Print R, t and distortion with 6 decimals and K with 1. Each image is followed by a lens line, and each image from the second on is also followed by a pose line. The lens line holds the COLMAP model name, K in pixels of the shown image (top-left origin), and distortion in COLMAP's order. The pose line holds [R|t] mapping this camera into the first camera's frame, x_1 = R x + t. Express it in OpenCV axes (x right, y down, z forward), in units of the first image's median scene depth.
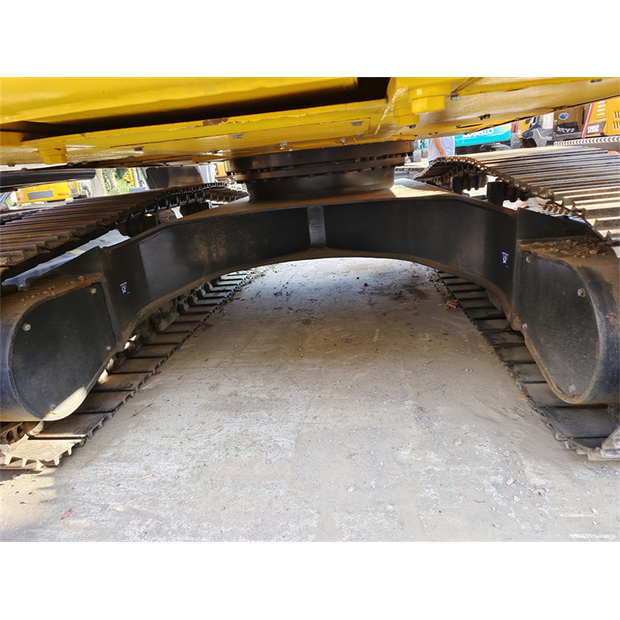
lens RADIAL K [[417.2, 0, 310.8], [0, 417.2, 316.9], [0, 0, 1]] dist [0.004676, -0.001532]
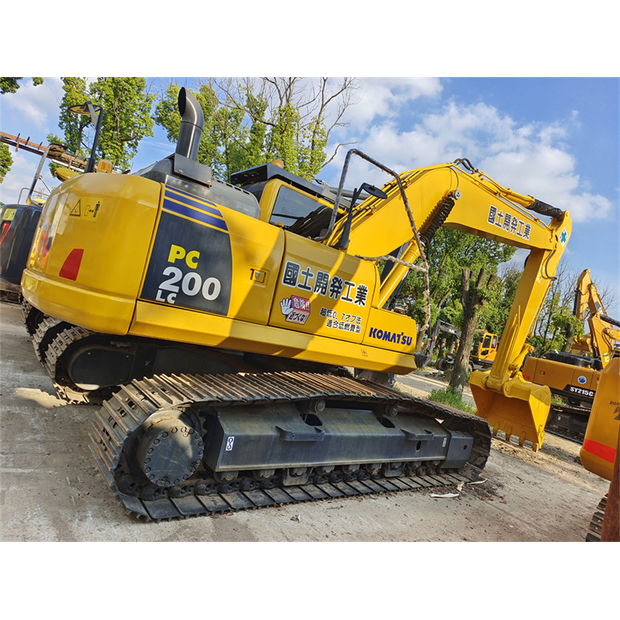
lens RADIAL K [[417.2, 0, 310.8], [0, 417.2, 316.9], [0, 0, 1]] dist [0.004676, -0.001532]
pose [[0.654631, 0.234385, -0.718695, 2.678610], [-0.503628, 0.844227, -0.183411, -0.483406], [0.563753, 0.482022, 0.670700, -0.274037]]
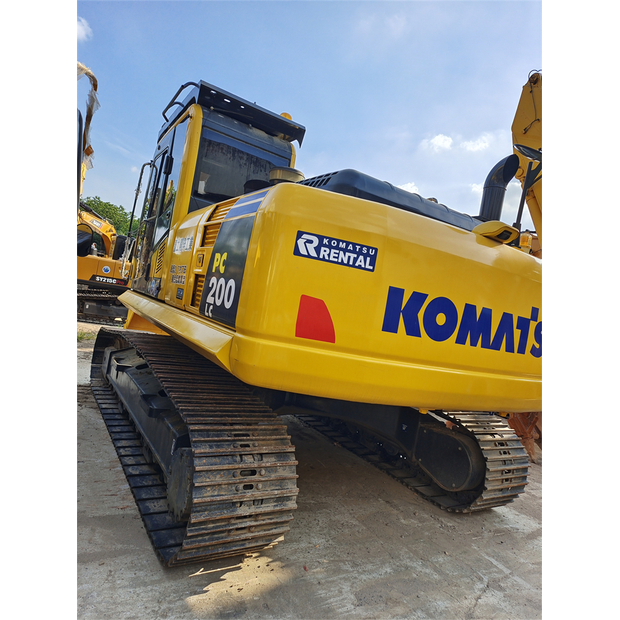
lens RADIAL K [[417.2, 0, 310.8], [0, 417.2, 316.9], [0, 0, 1]] dist [0.004676, -0.001532]
pose [[0.752049, 0.221362, 0.620823, -1.622316], [-0.029975, 0.952427, -0.303288, -0.013306], [-0.658425, 0.209478, 0.722907, -0.459601]]
